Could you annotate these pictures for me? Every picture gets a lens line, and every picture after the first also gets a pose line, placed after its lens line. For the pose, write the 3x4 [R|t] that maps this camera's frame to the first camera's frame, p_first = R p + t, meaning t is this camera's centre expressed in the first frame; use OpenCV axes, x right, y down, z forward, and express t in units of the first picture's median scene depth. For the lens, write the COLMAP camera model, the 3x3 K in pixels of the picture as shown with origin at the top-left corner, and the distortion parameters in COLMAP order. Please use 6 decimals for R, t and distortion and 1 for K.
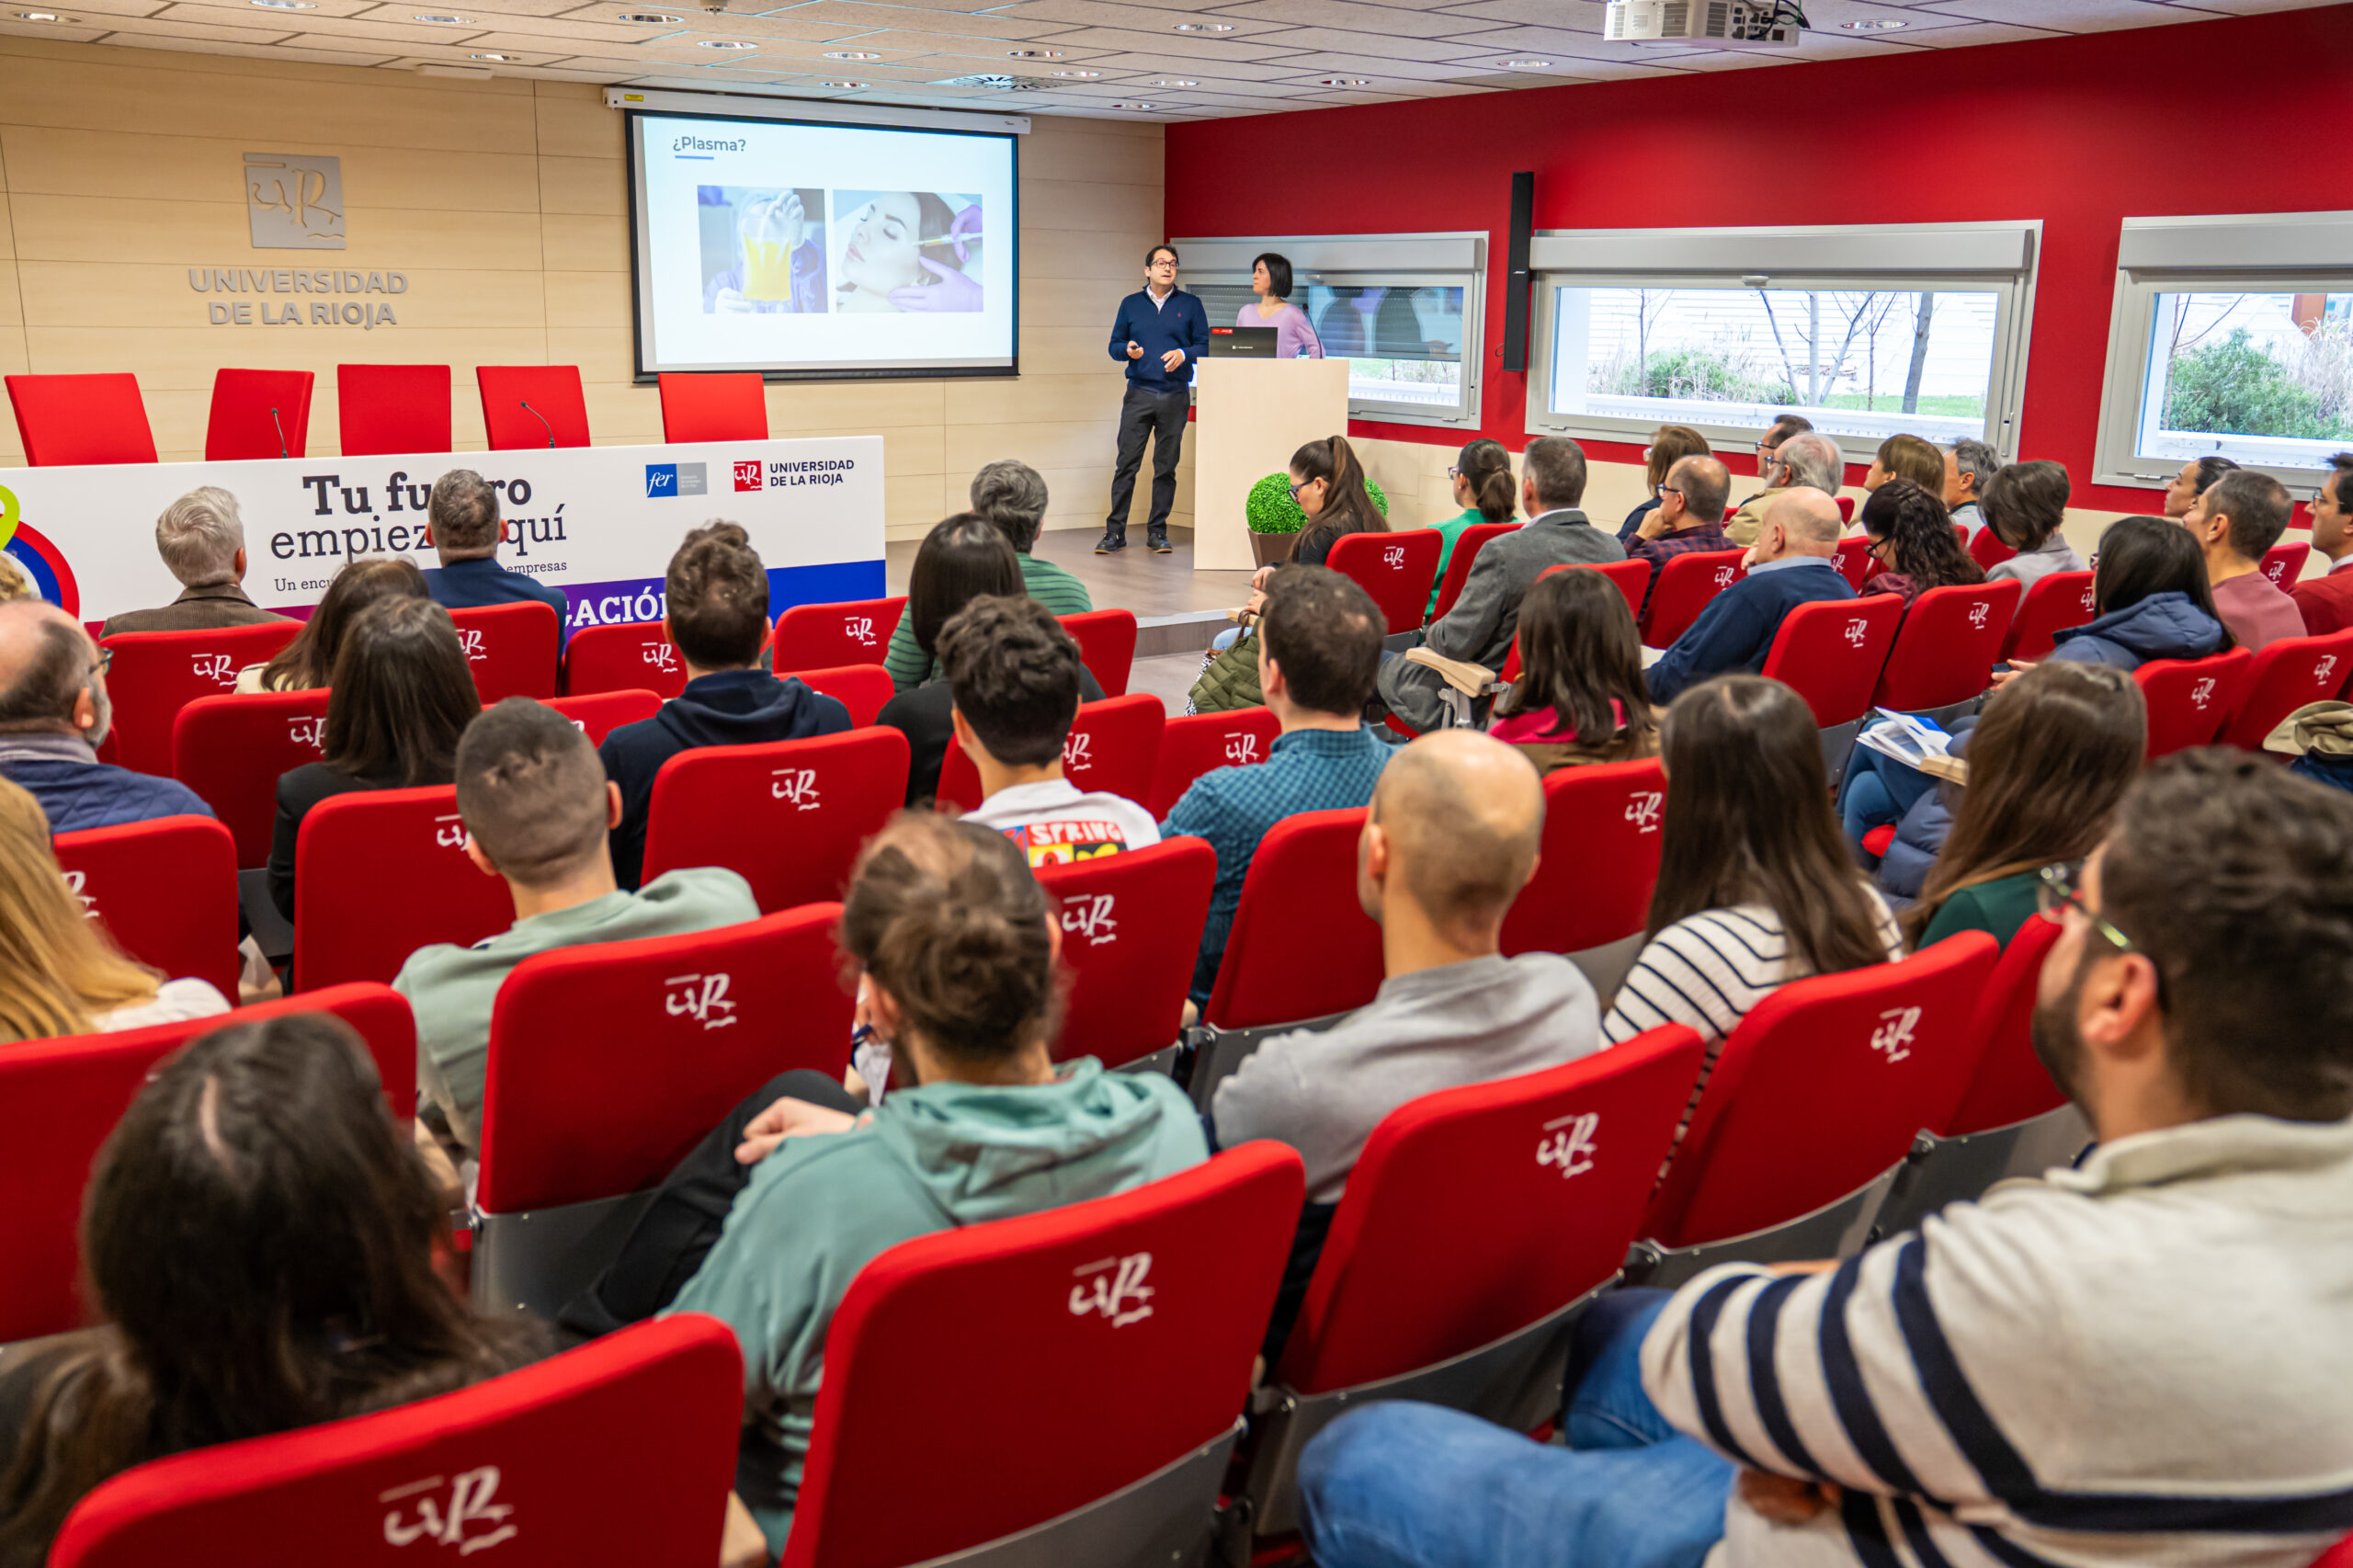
lens RADIAL K [[1965.5, 0, 1175.4], [0, 1965.5, 823.2], [0, 0, 1]] dist [-0.092262, 0.117542]
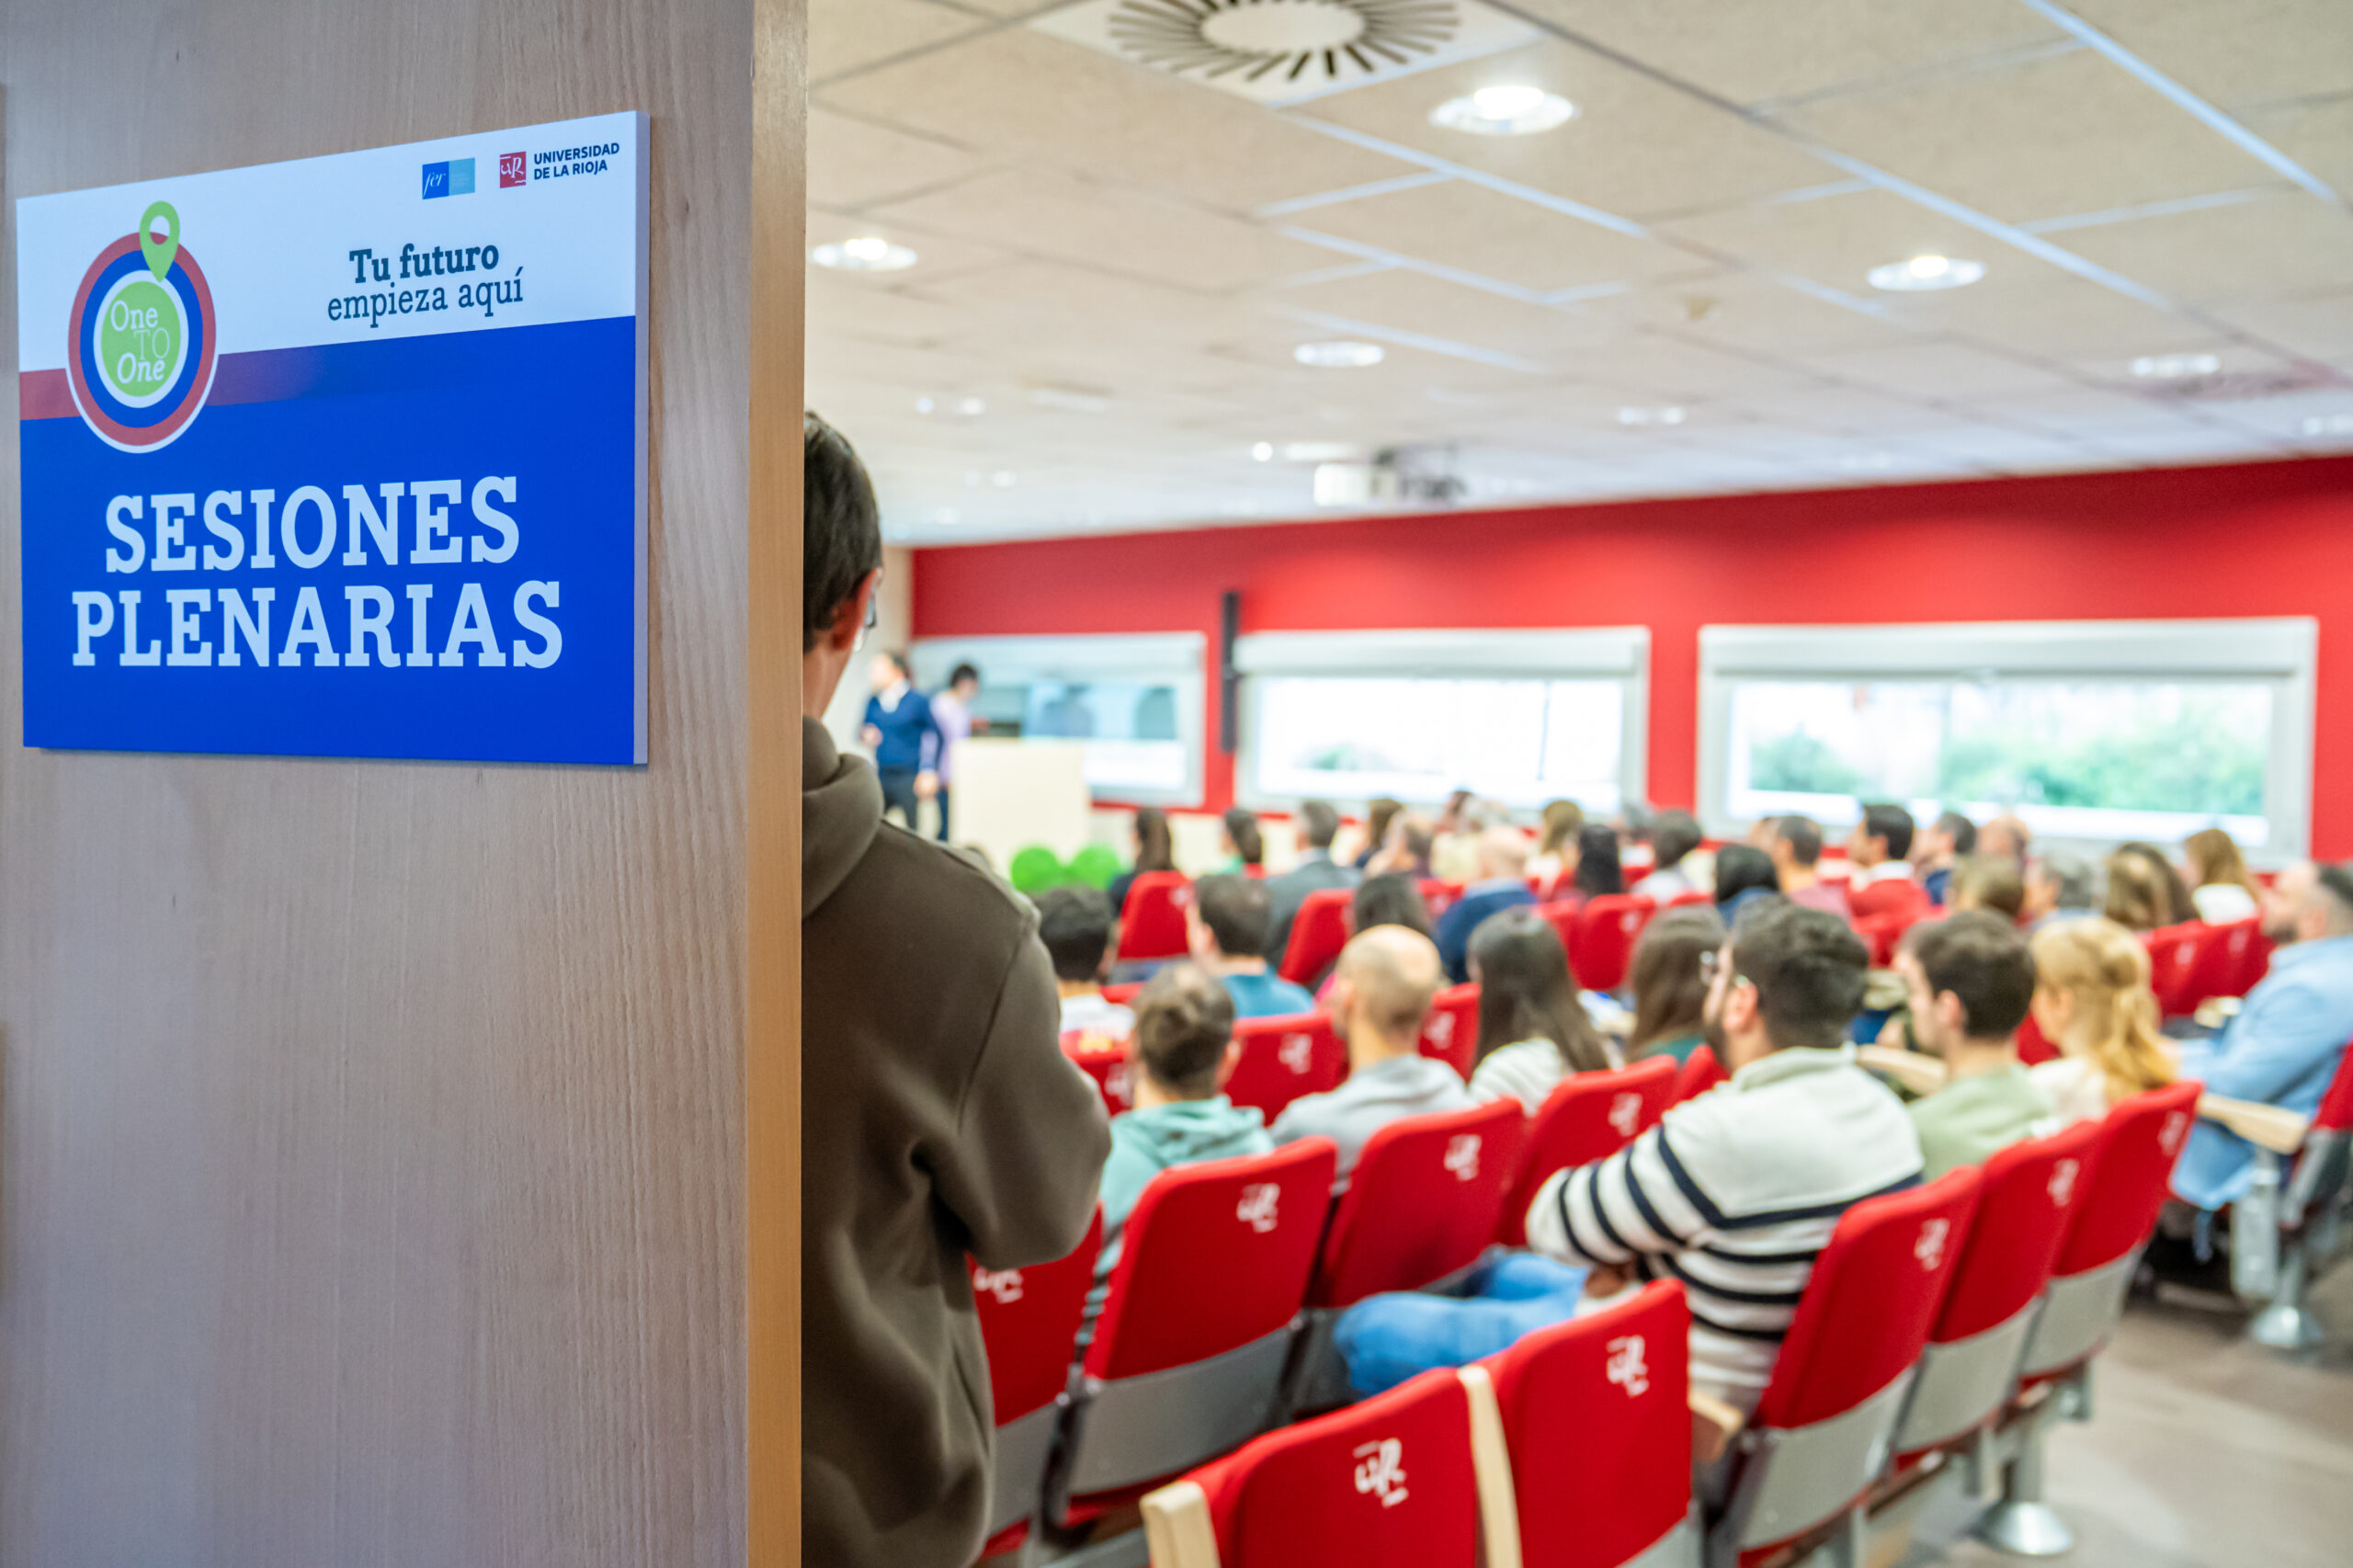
lens RADIAL K [[2073.4, 0, 1176.5], [0, 2073.4, 784.0], [0, 0, 1]] dist [-0.224676, 0.000008]
pose [[0.982136, -0.001525, 0.188168, -0.121706], [0.042352, 0.976102, -0.213145, 0.066462], [-0.183346, 0.217306, 0.958729, -0.243284]]
